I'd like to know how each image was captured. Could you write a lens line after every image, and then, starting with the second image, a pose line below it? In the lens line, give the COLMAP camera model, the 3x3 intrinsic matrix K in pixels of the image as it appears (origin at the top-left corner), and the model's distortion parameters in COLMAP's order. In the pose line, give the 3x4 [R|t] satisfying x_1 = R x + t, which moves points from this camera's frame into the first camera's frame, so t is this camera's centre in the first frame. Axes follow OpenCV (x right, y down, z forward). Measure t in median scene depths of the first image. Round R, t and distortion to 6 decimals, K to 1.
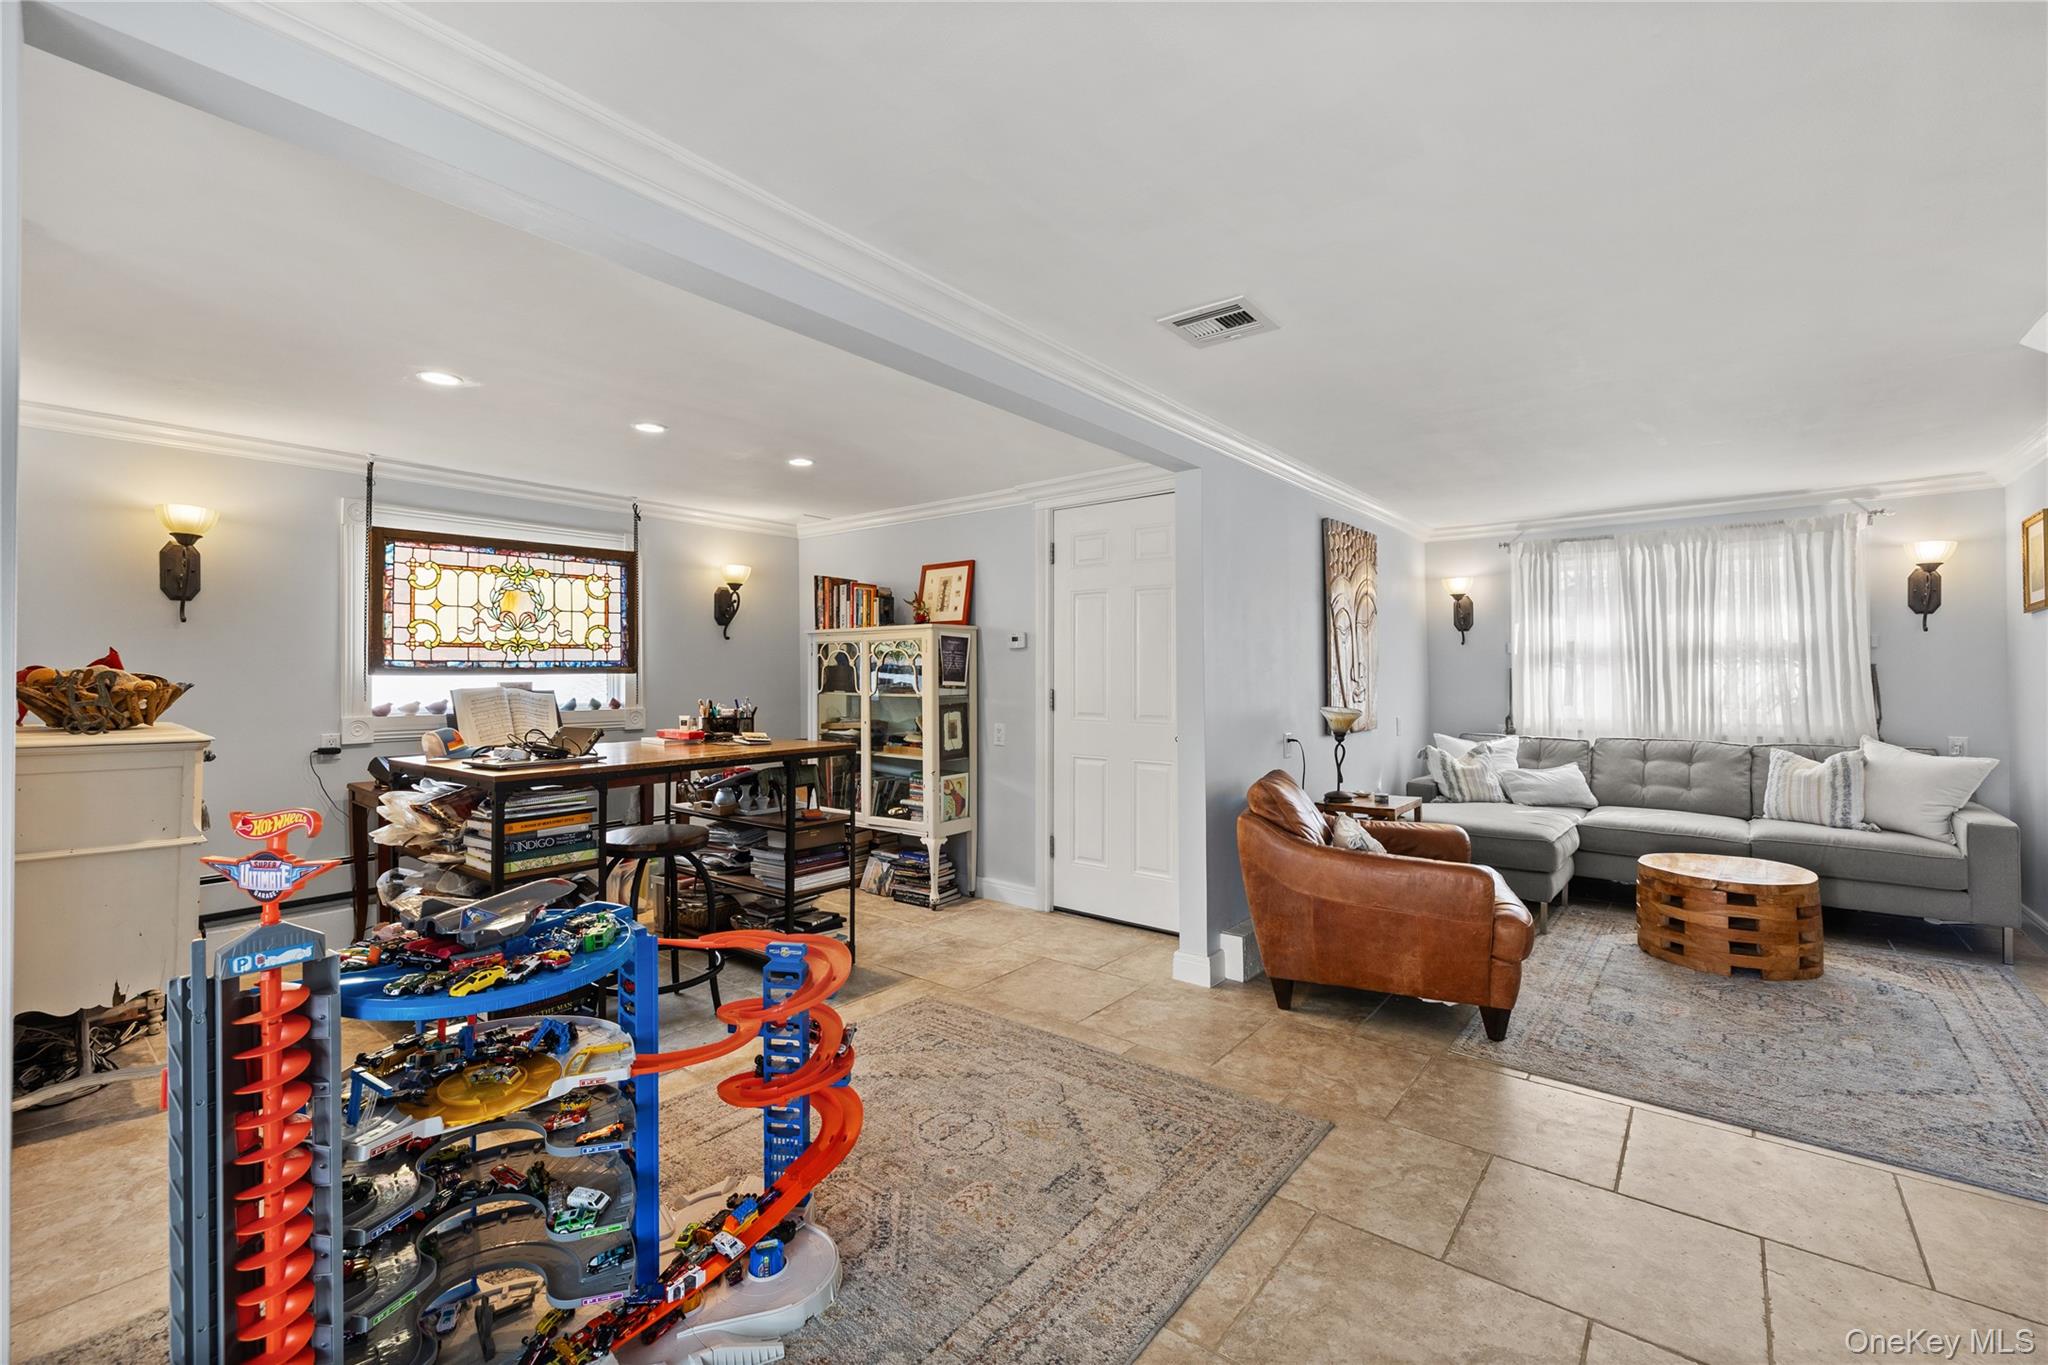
lens RADIAL K [[871.4, 0, 1012.3], [0, 871.4, 672.0], [0, 0, 1]] dist [-0.001574, -0.000141]
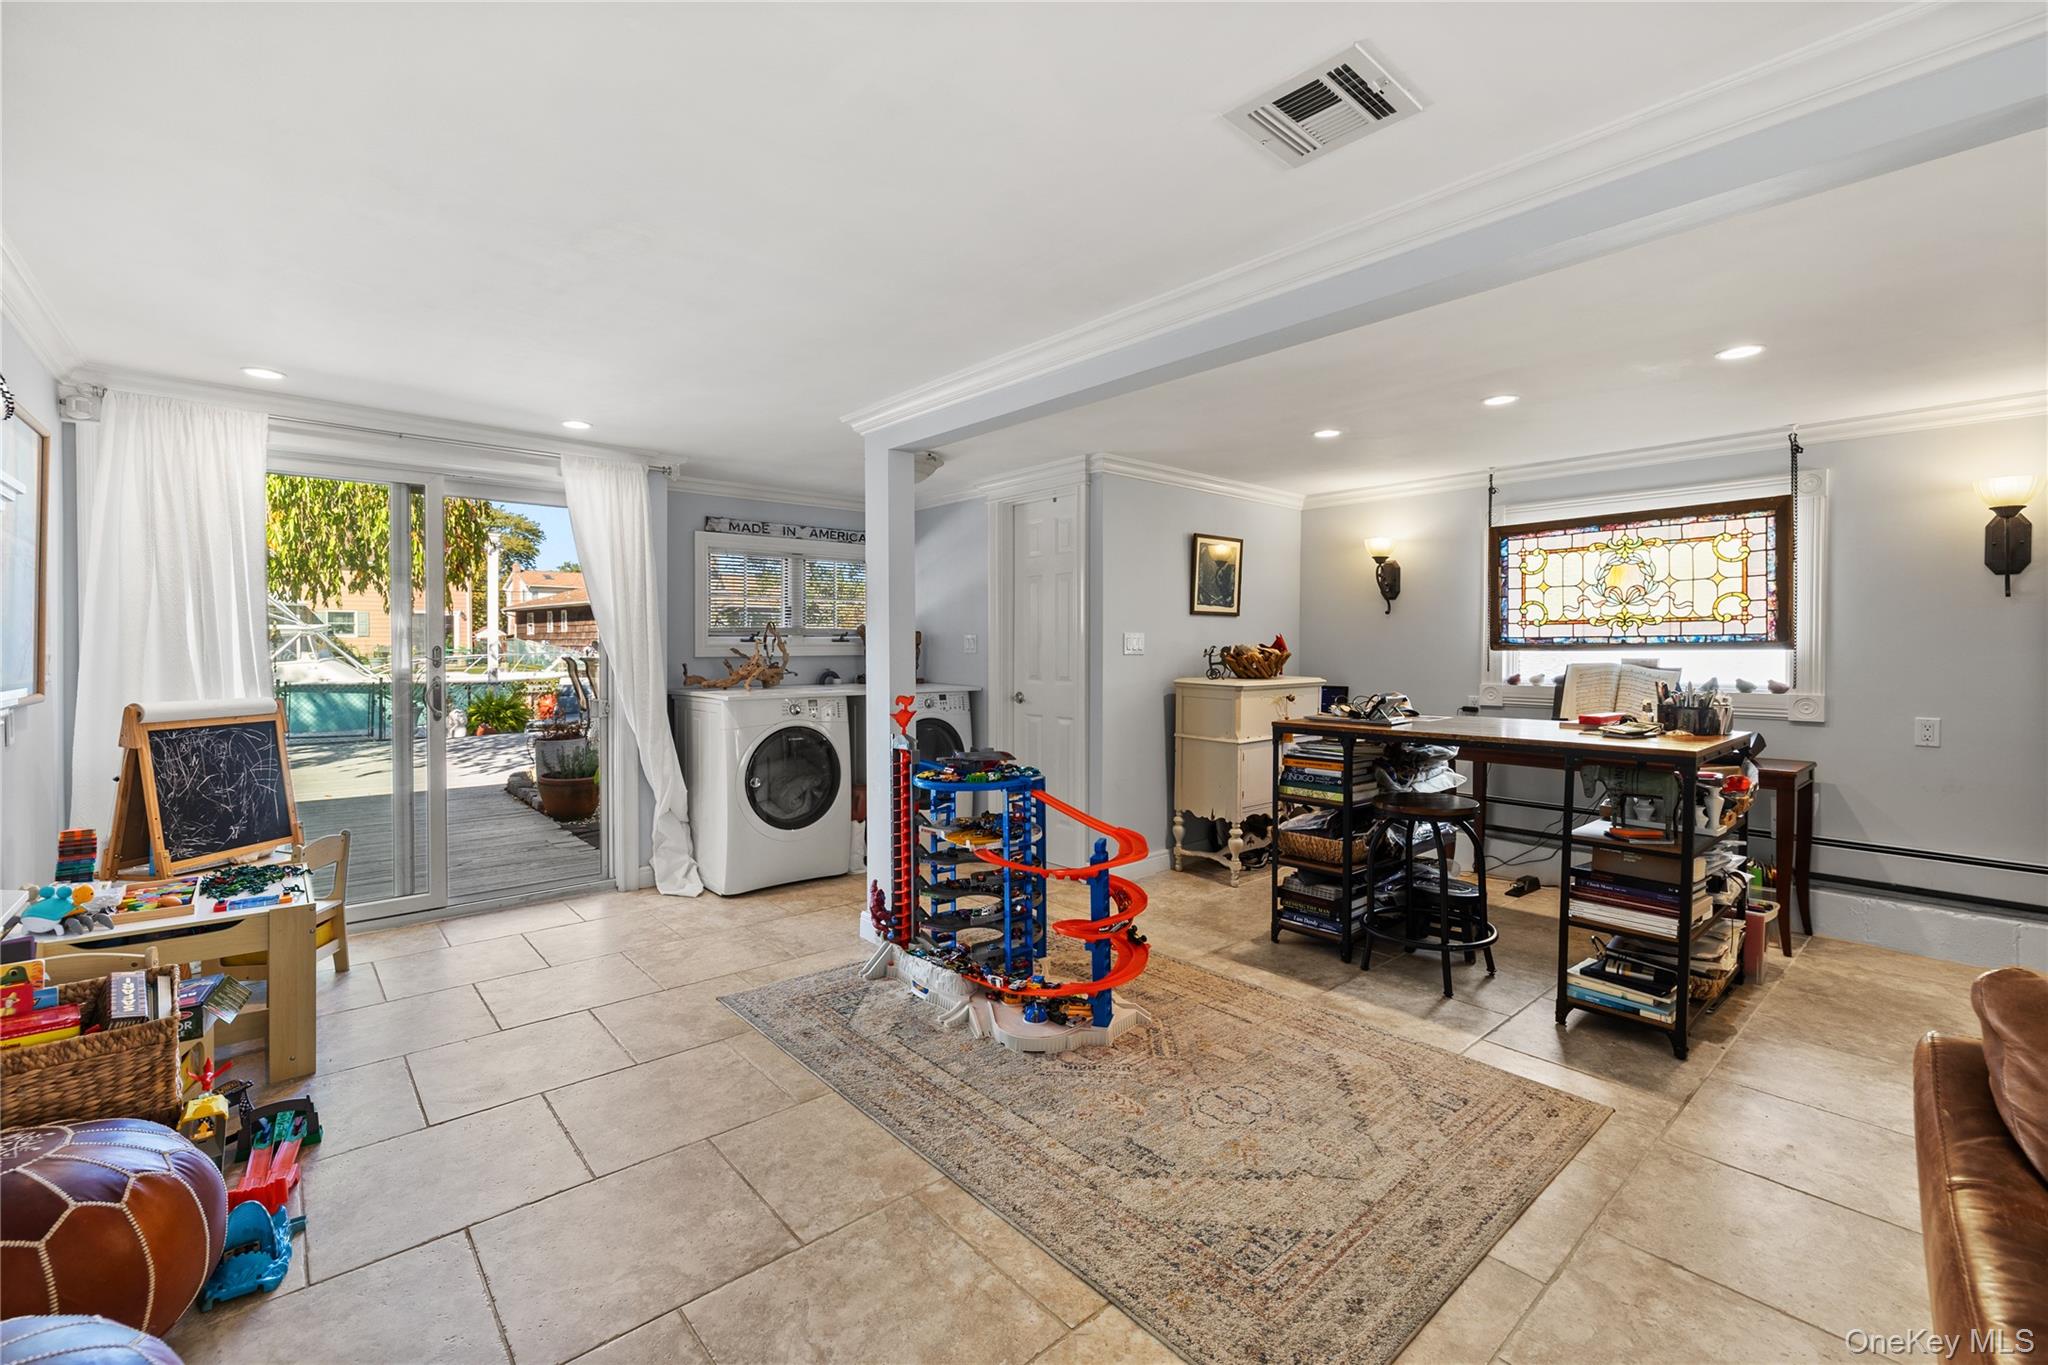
lens RADIAL K [[871.4, 0, 1013.7], [0, 871.4, 669.0], [0, 0, 1]] dist [-0.001574, -0.000141]
pose [[-0.180097, 0.026521, -0.983291, 0.536965], [0.000495, 0.999639, 0.026871, -0.002698], [0.983649, 0.004353, -0.180045, 0.518867]]
